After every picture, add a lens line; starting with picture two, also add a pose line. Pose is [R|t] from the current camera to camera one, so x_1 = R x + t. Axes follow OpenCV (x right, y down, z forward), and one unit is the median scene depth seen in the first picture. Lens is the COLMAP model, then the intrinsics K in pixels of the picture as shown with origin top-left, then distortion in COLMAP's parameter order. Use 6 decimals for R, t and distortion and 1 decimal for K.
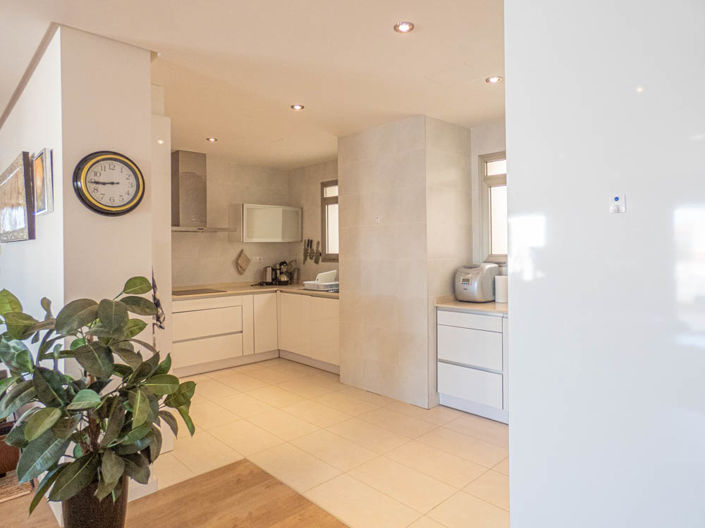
lens RADIAL K [[436.2, 0, 345.6], [0, 436.2, 251.0], [0, 0, 1]] dist [0.000221, 0.000299]
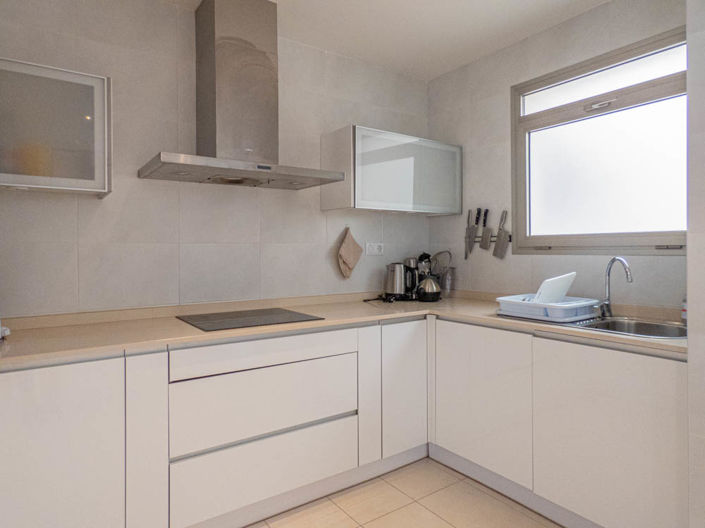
lens RADIAL K [[436.2, 0, 352.4], [0, 436.2, 261.7], [0, 0, 1]] dist [0.000221, 0.000299]
pose [[0.990566, 0.008607, -0.136769, -0.161890], [-0.006225, 0.999822, 0.017833, 0.025912], [0.136898, -0.016813, 0.990442, 0.506263]]
